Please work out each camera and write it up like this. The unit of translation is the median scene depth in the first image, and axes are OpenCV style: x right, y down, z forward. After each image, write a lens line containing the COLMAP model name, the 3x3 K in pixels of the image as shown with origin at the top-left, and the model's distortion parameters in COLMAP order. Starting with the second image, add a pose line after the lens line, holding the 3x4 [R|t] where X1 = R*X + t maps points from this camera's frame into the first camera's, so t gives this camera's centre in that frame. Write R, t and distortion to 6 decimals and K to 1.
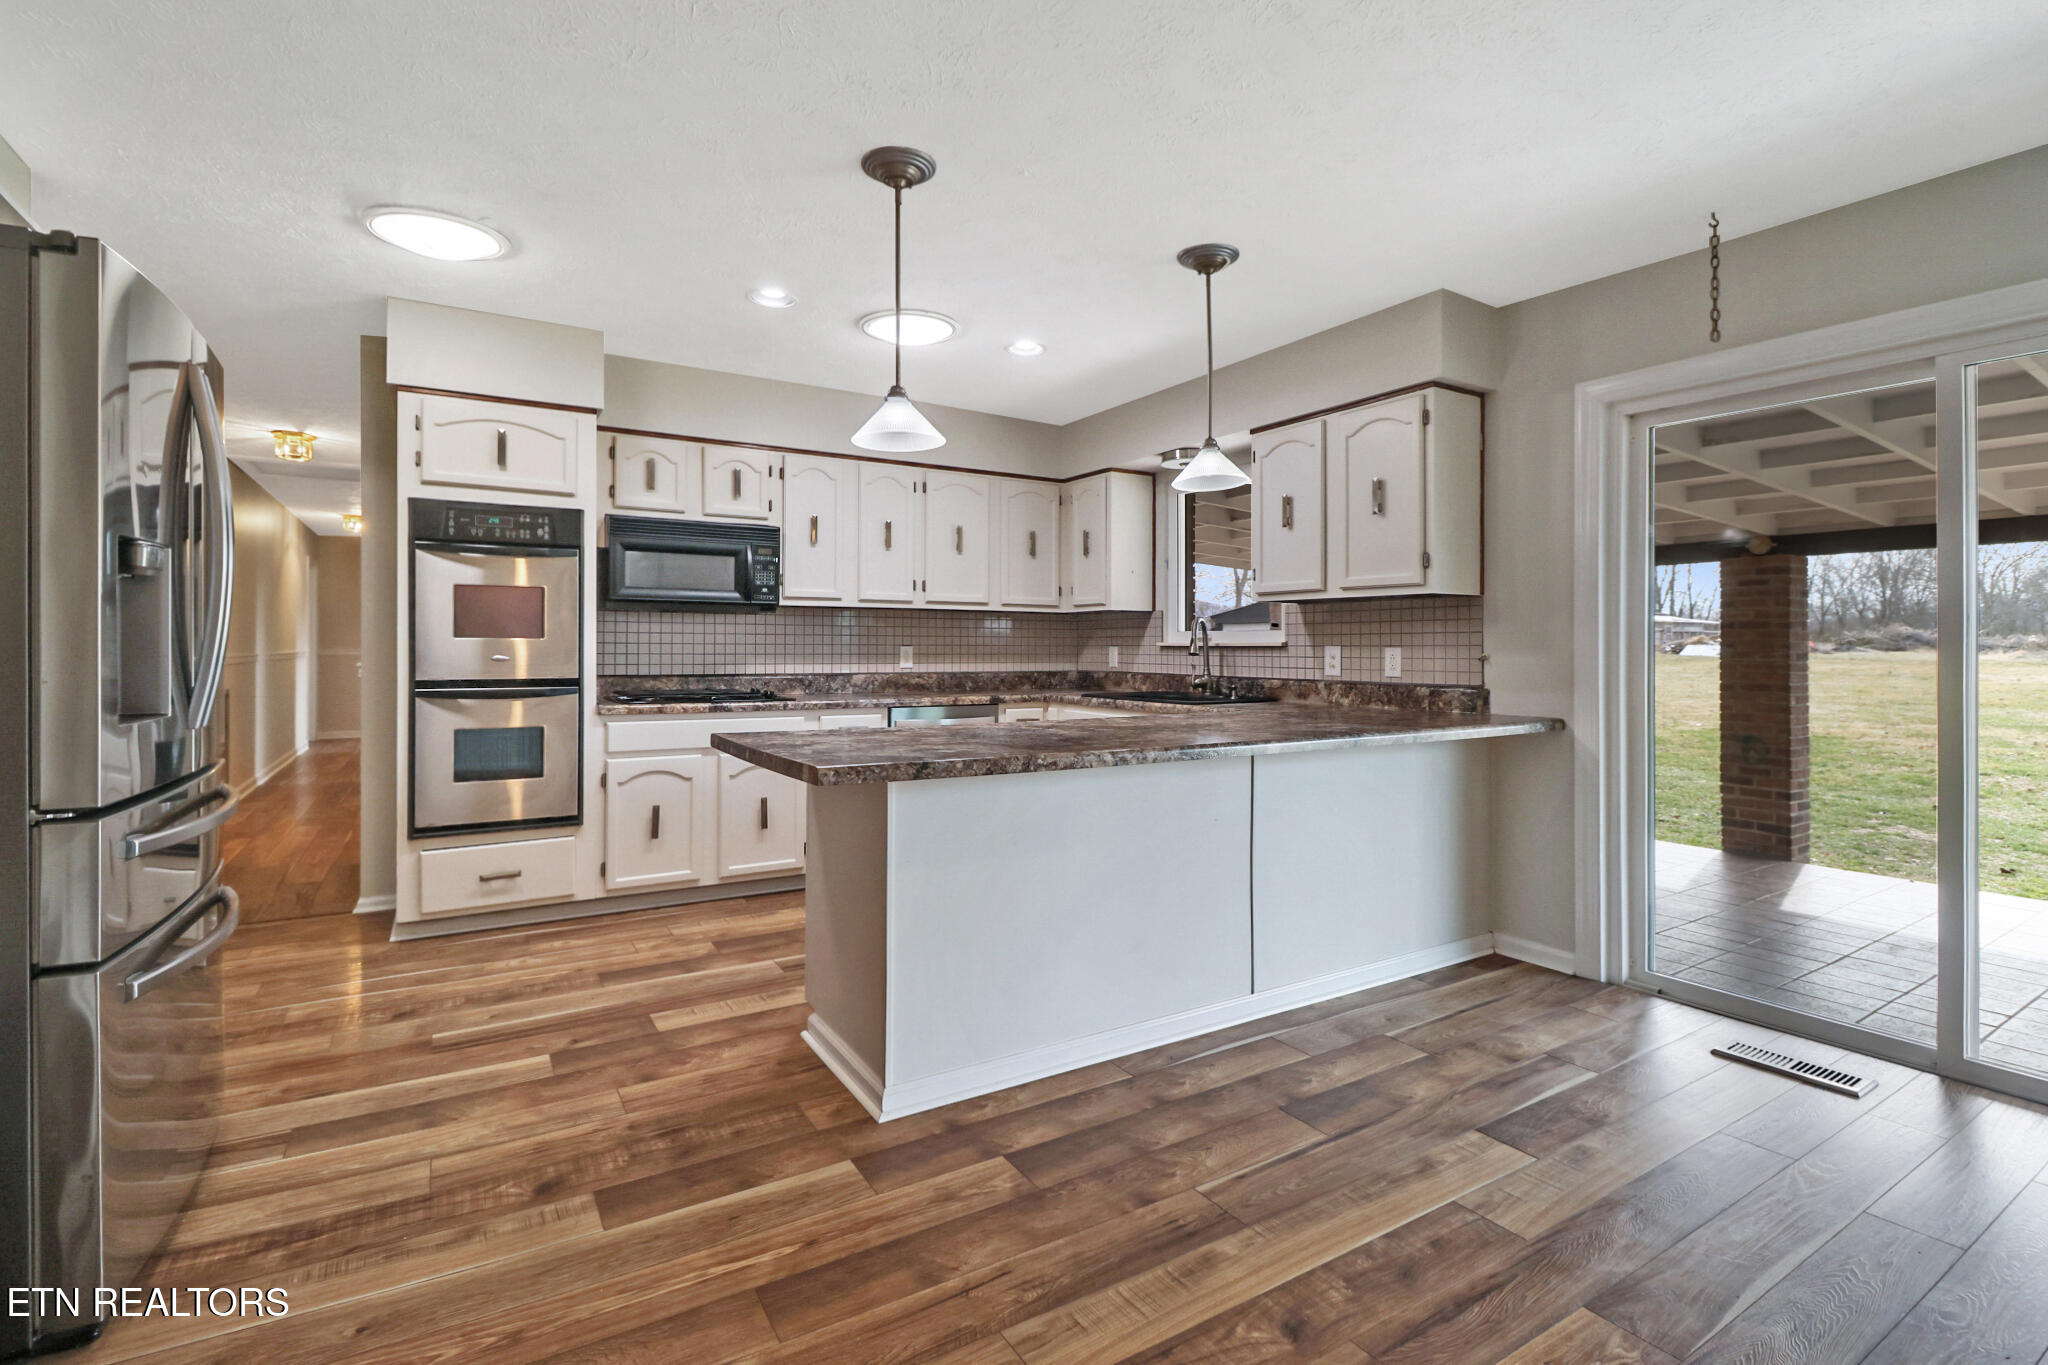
lens RADIAL K [[948.0, 0, 1028.1], [0, 948.0, 649.3], [0, 0, 1]] dist [0.002704, -0.013768]
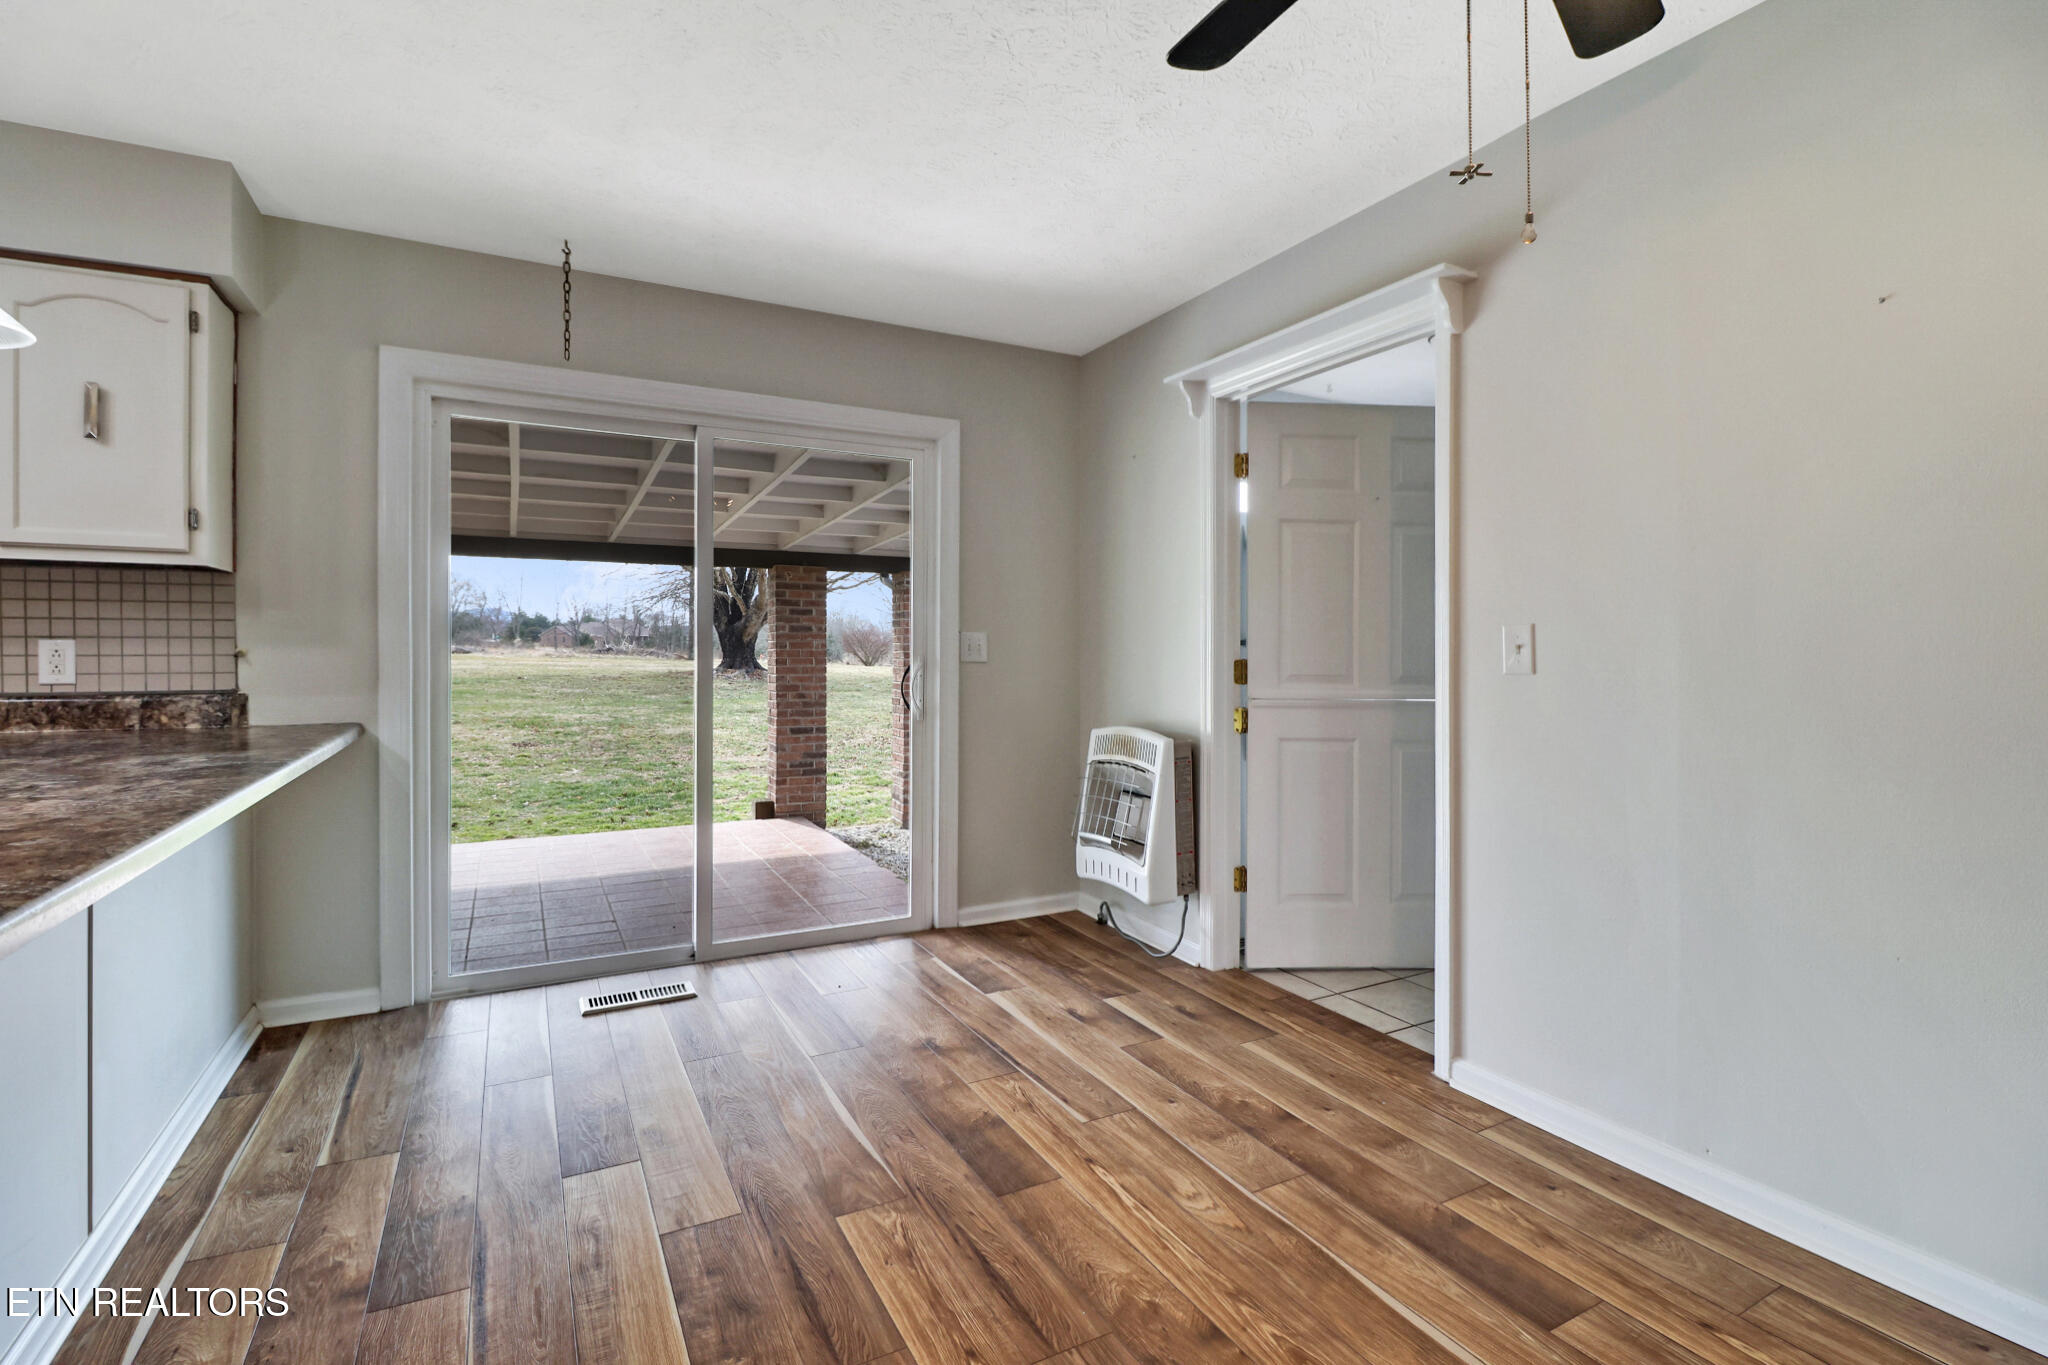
lens RADIAL K [[964.2, 0, 1026.9], [0, 964.2, 636.1], [0, 0, 1]] dist [0.001333, -0.014613]
pose [[0.061081, 0.007222, 0.998107, -0.282695], [-0.003893, 0.999968, -0.006997, -0.002626], [-0.998125, -0.003458, 0.061107, 0.341303]]
